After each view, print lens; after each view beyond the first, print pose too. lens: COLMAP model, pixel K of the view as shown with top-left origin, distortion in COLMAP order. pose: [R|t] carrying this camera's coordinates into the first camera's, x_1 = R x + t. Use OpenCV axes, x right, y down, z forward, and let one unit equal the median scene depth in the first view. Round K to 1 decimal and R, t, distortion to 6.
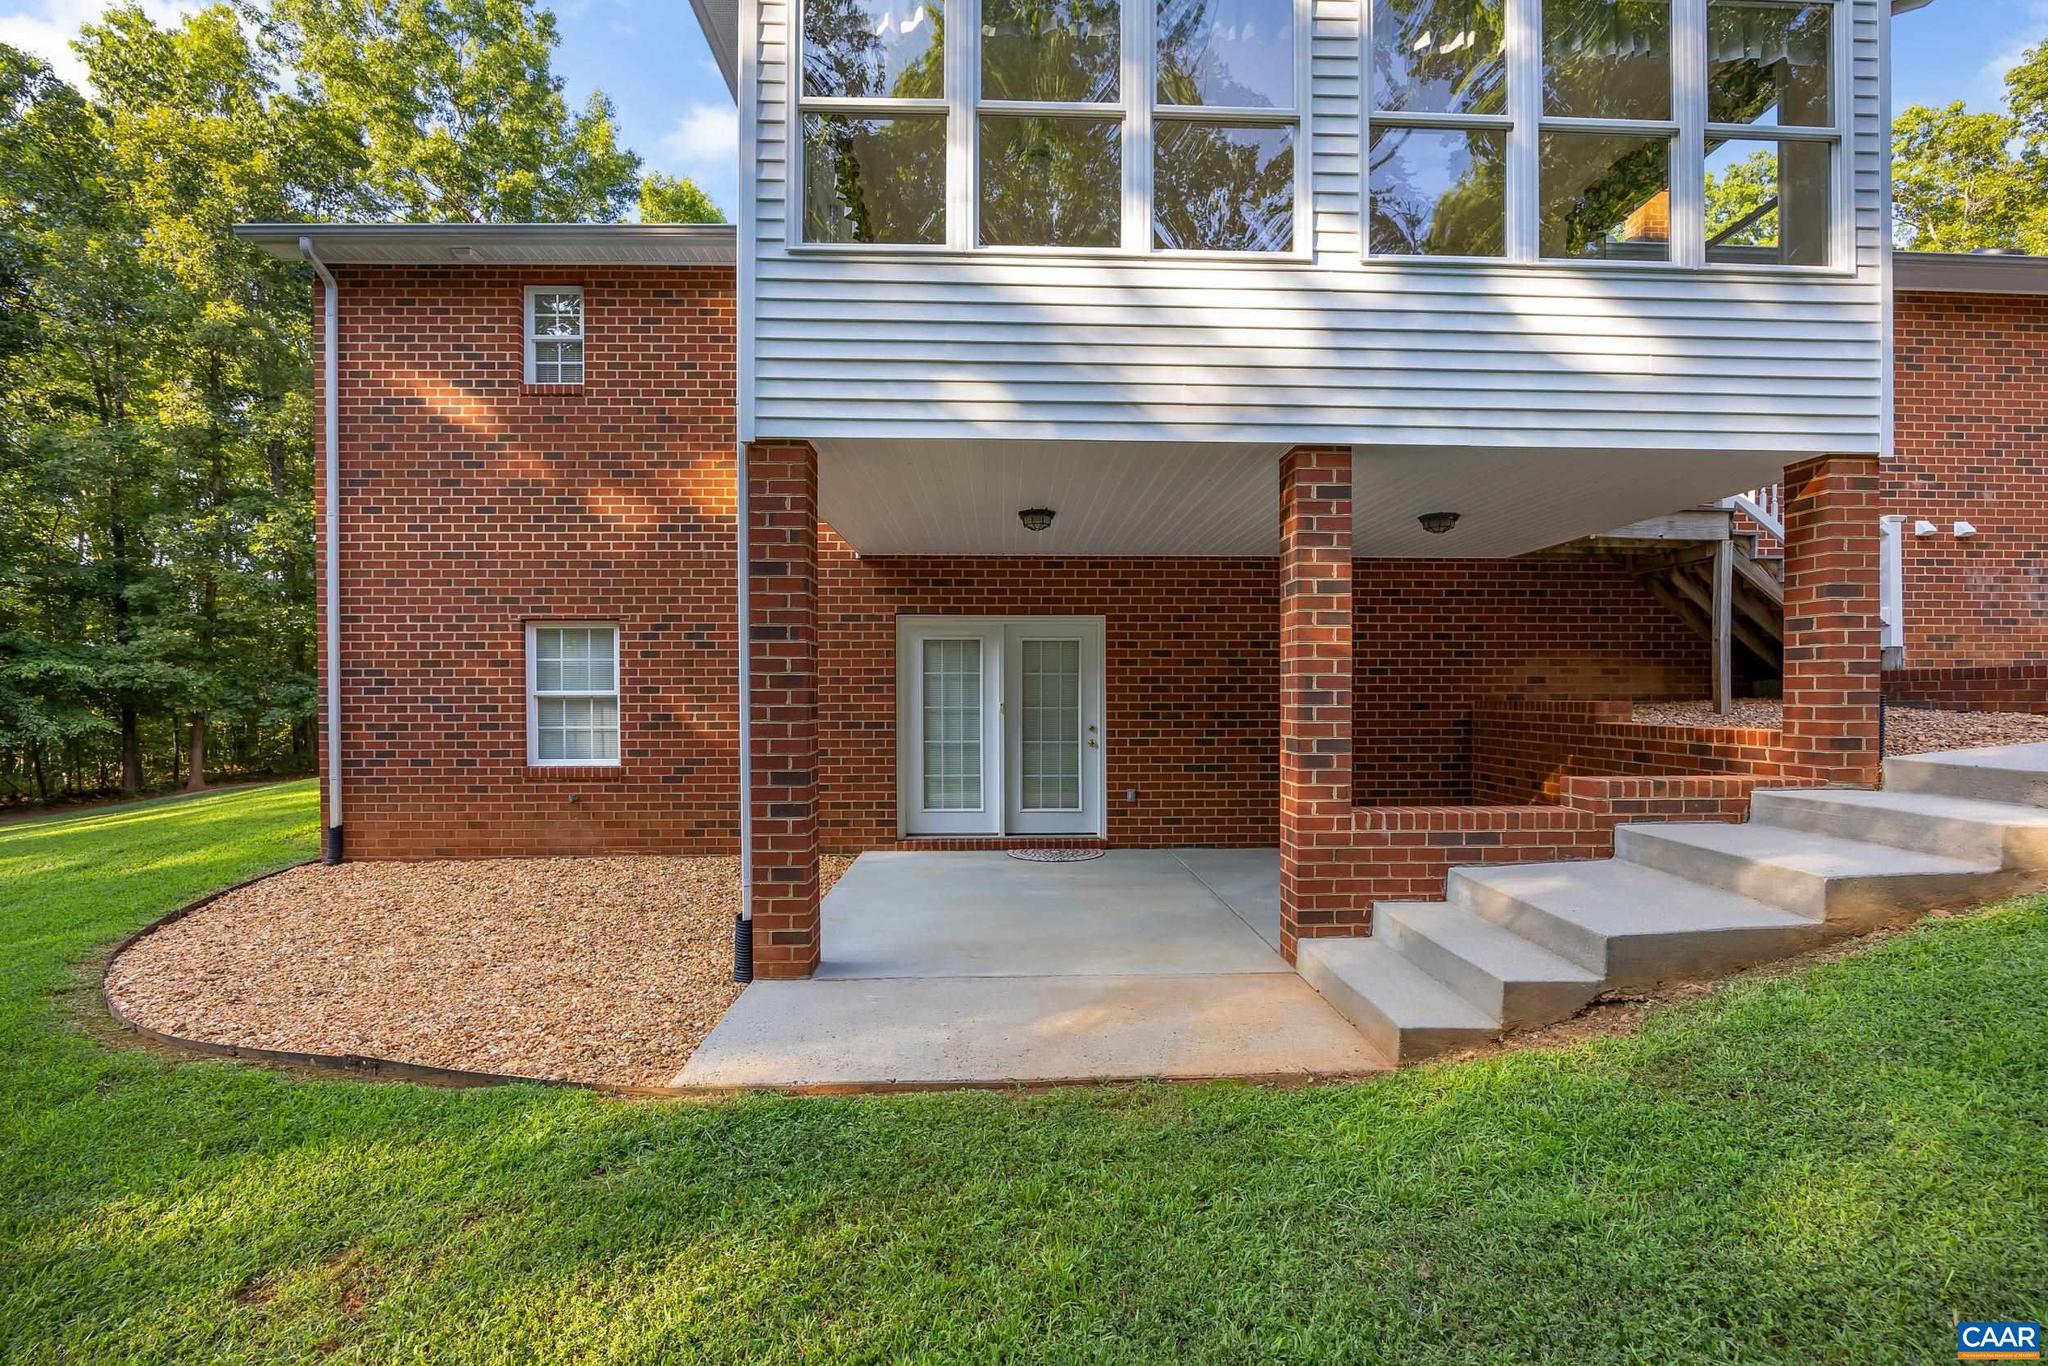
lens RADIAL K [[922.7, 0, 1030.0], [0, 922.7, 703.0], [0, 0, 1]] dist [-0.014715, -0.000513]
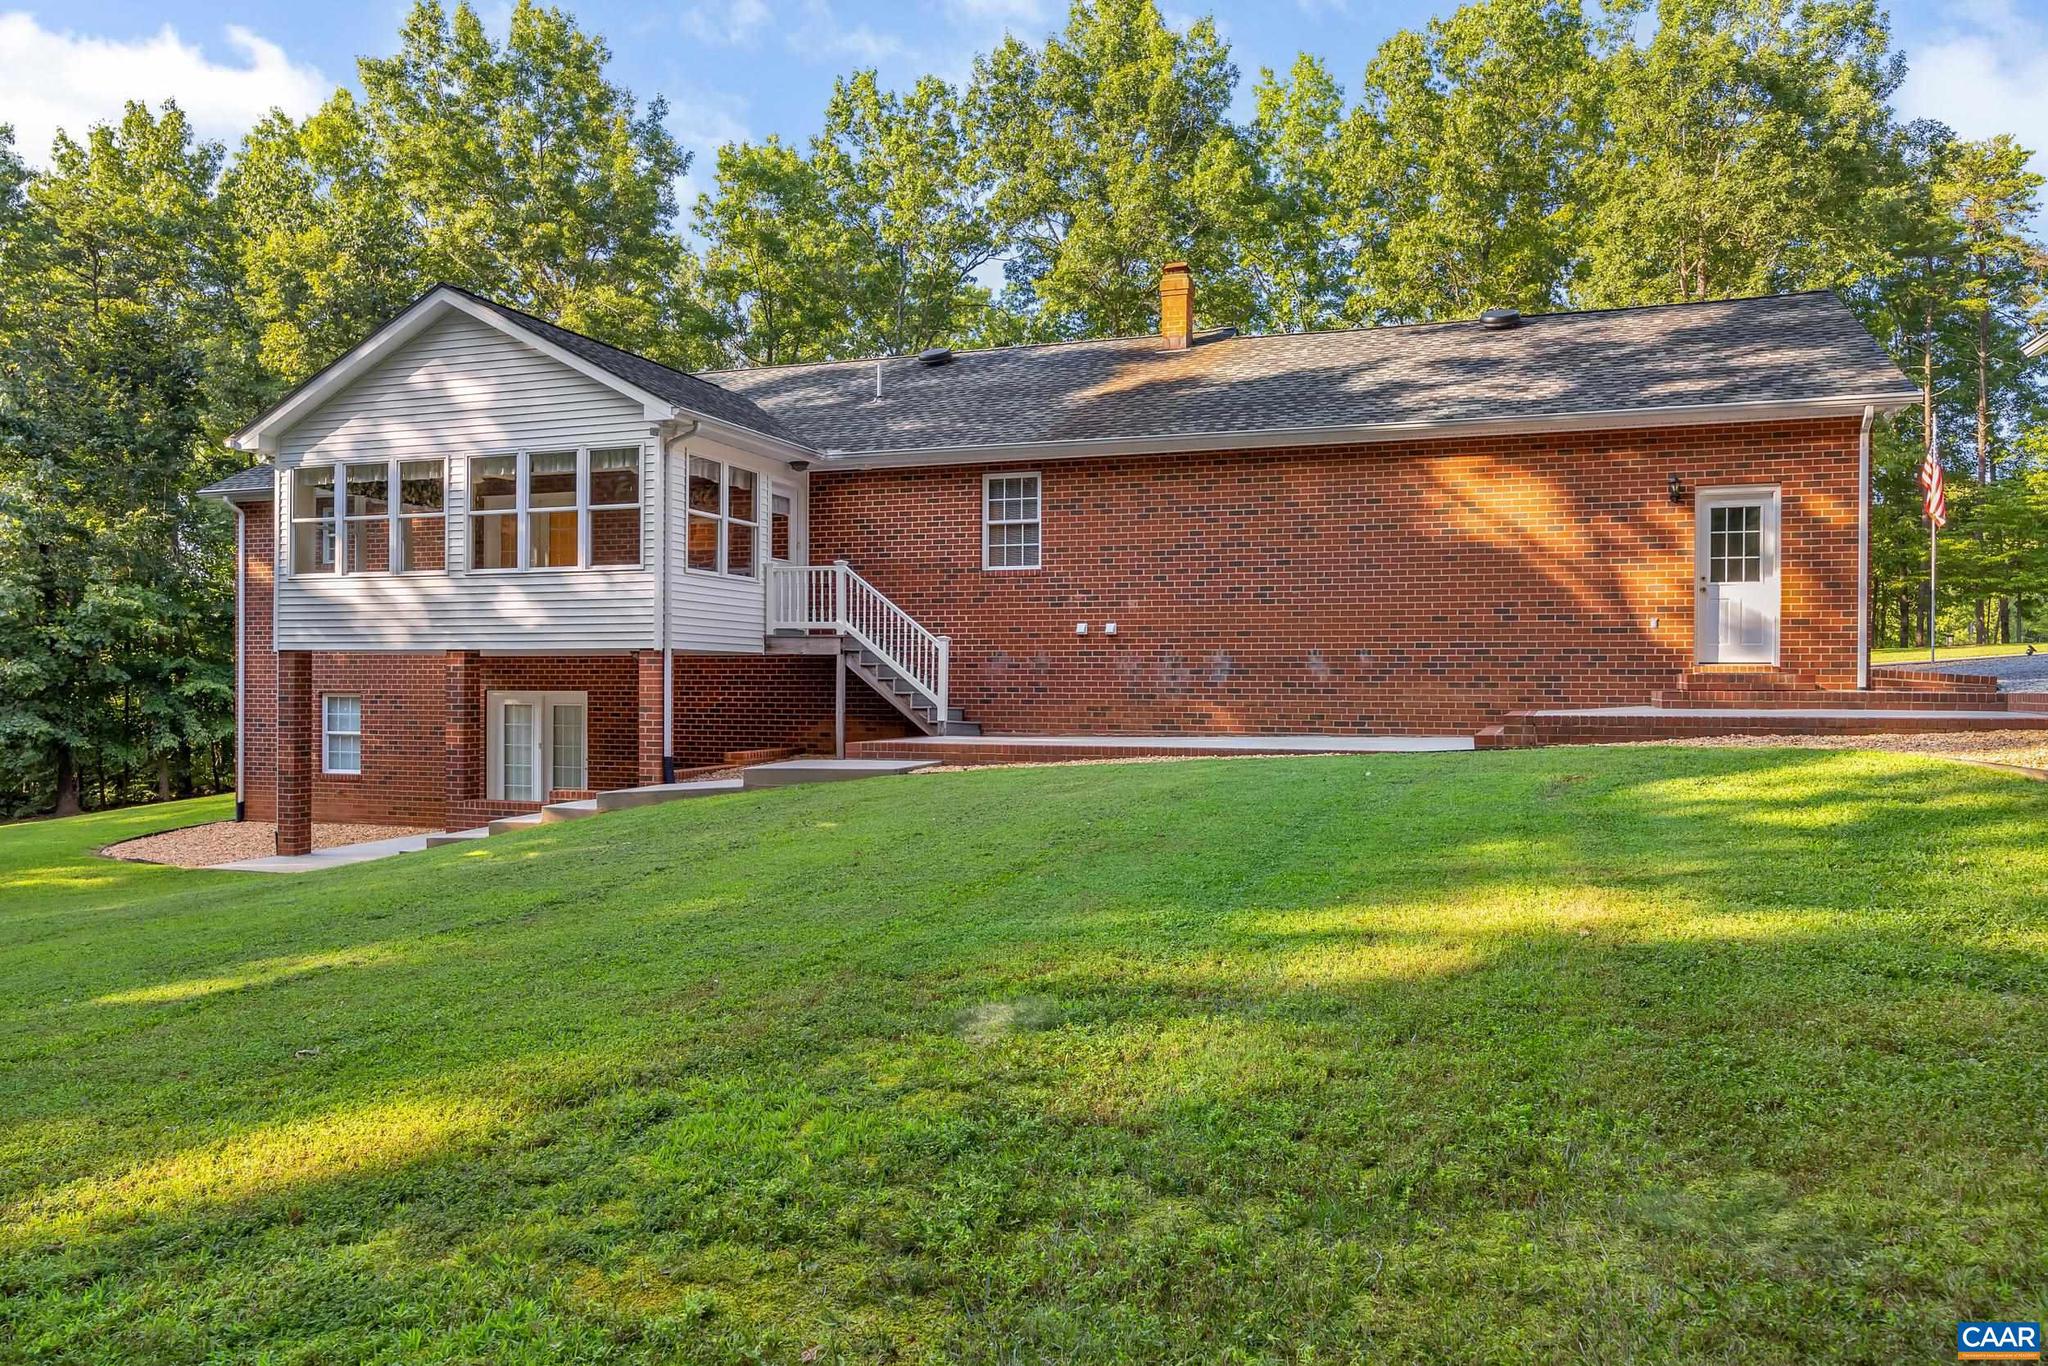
lens RADIAL K [[1485.0, 0, 1023.5], [0, 1485.0, 676.7], [0, 0, 1]] dist [-0.003943, 0.000221]
pose [[0.924804, 0.002949, -0.380433, 1.759679], [-0.004576, 0.999984, -0.003373, -0.111532], [0.380417, 0.004861, 0.924802, -1.123963]]
